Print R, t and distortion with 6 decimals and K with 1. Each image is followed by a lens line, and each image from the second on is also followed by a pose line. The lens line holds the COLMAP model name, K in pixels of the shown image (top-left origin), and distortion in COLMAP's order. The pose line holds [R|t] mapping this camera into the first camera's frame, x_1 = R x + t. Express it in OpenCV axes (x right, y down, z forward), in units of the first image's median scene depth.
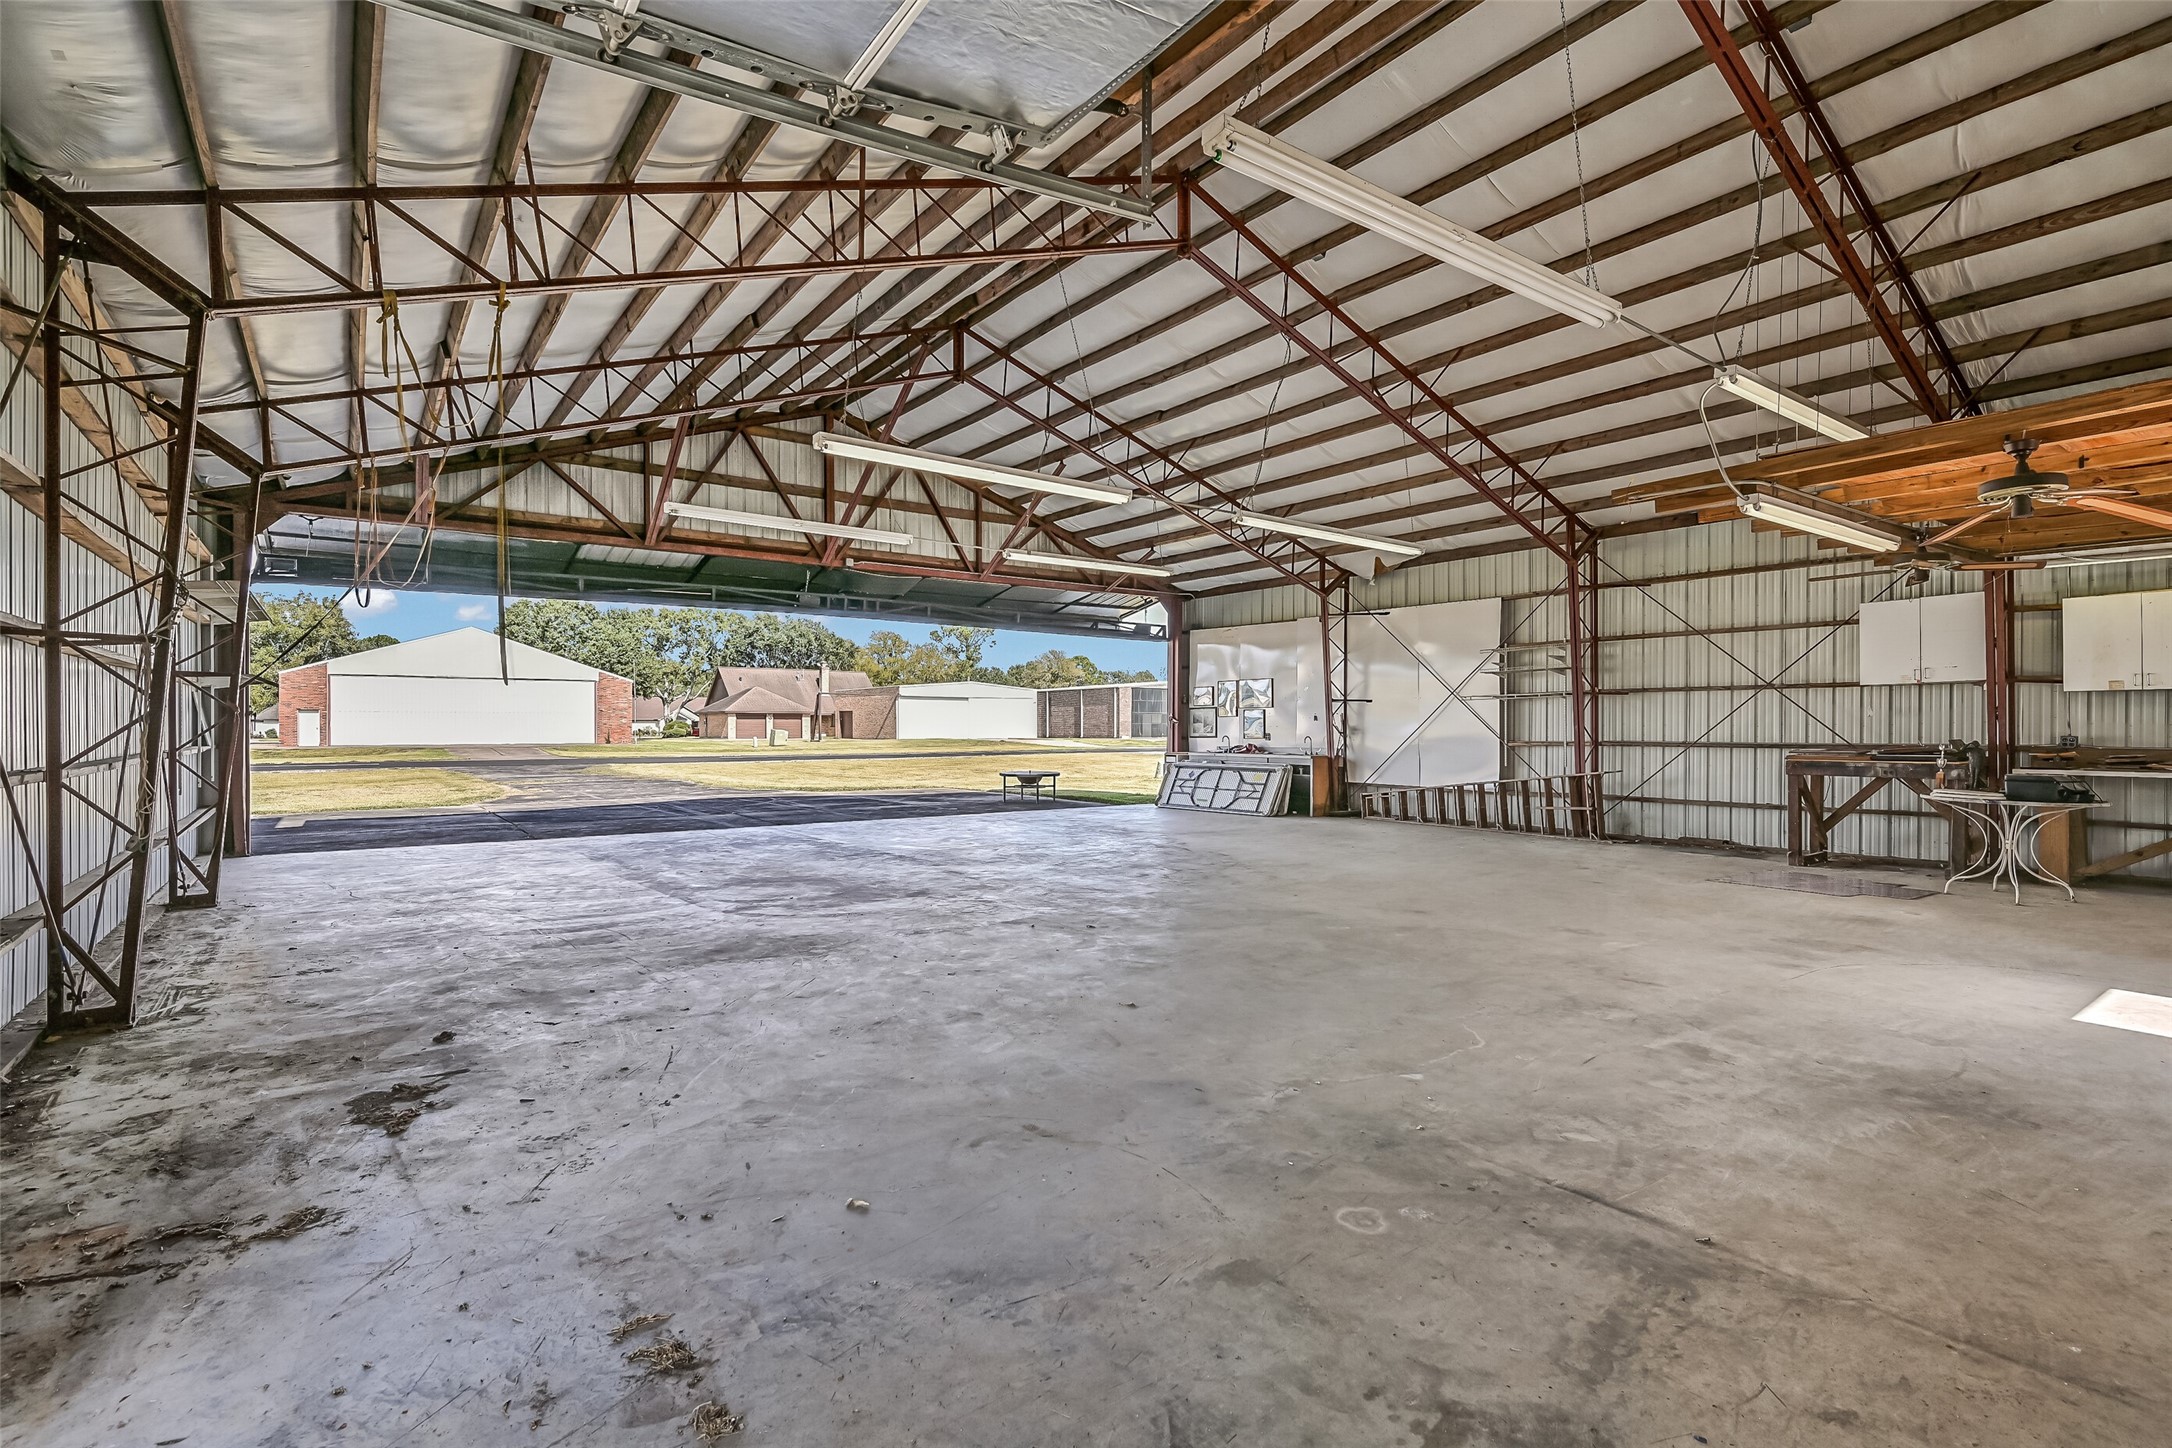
lens RADIAL K [[1031.4, 0, 1086.0], [0, 1031.4, 724.0], [0, 0, 1]] dist [-0.000212, -0.000026]
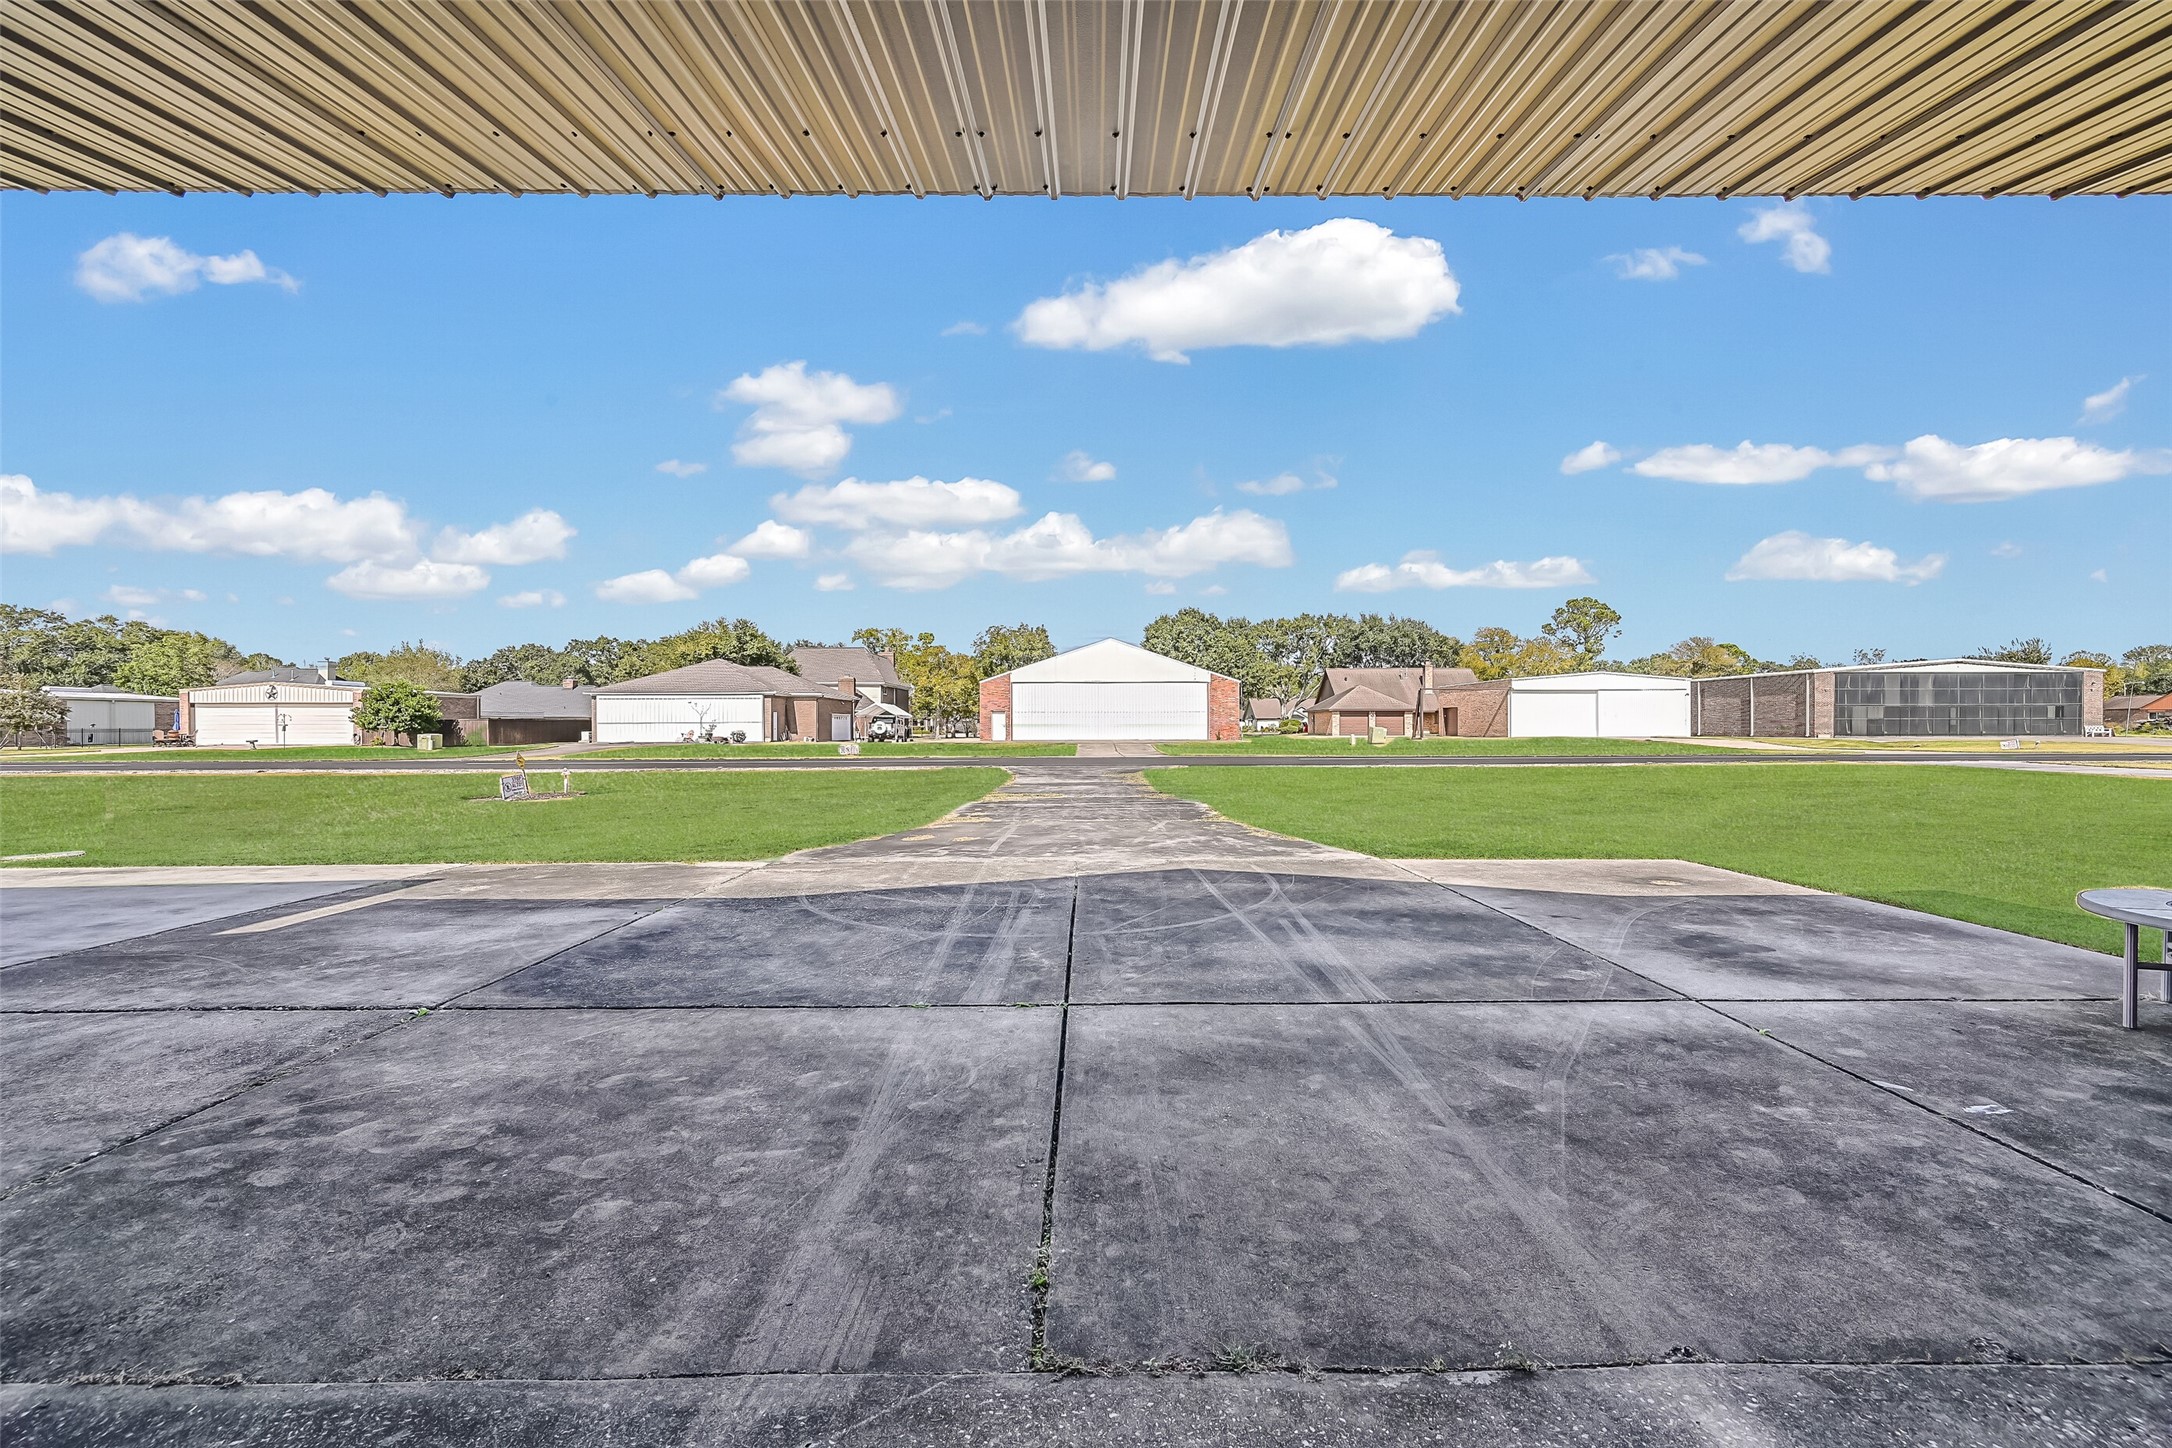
lens RADIAL K [[867.2, 0, 1090.1], [0, 867.2, 729.3], [0, 0, 1]] dist [-0.000013, 0.000111]
pose [[0.812289, 0.000994, -0.583255, -0.032361], [0.004531, 0.999958, 0.008016, -0.000121], [0.583238, -0.009154, 0.812250, 0.139587]]
